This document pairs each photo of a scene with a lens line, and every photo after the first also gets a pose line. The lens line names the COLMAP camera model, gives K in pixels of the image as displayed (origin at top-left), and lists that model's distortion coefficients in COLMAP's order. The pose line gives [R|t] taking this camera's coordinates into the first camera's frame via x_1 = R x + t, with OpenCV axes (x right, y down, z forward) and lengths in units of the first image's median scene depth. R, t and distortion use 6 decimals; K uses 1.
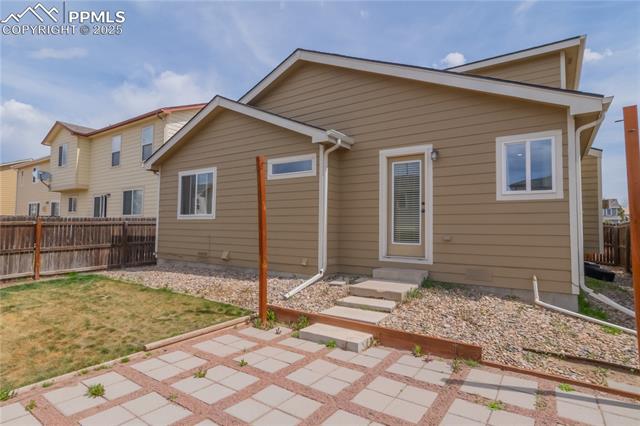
lens RADIAL K [[343.0, 0, 320.6], [0, 343.0, 213.6], [0, 0, 1]] dist [-0.007404, 0.007010]
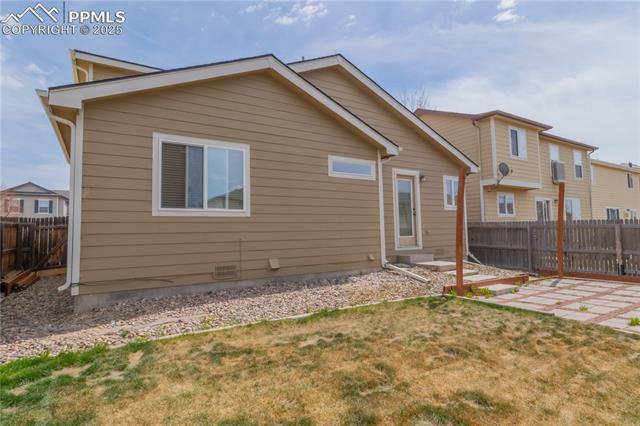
lens RADIAL K [[343.0, 0, 319.0], [0, 343.0, 210.4], [0, 0, 1]] dist [-0.007404, 0.007010]
pose [[0.395328, 0.041954, 0.917581, -1.186028], [-0.013823, 0.999115, -0.039726, 0.038511], [-0.918436, 0.003021, 0.395558, 0.751678]]
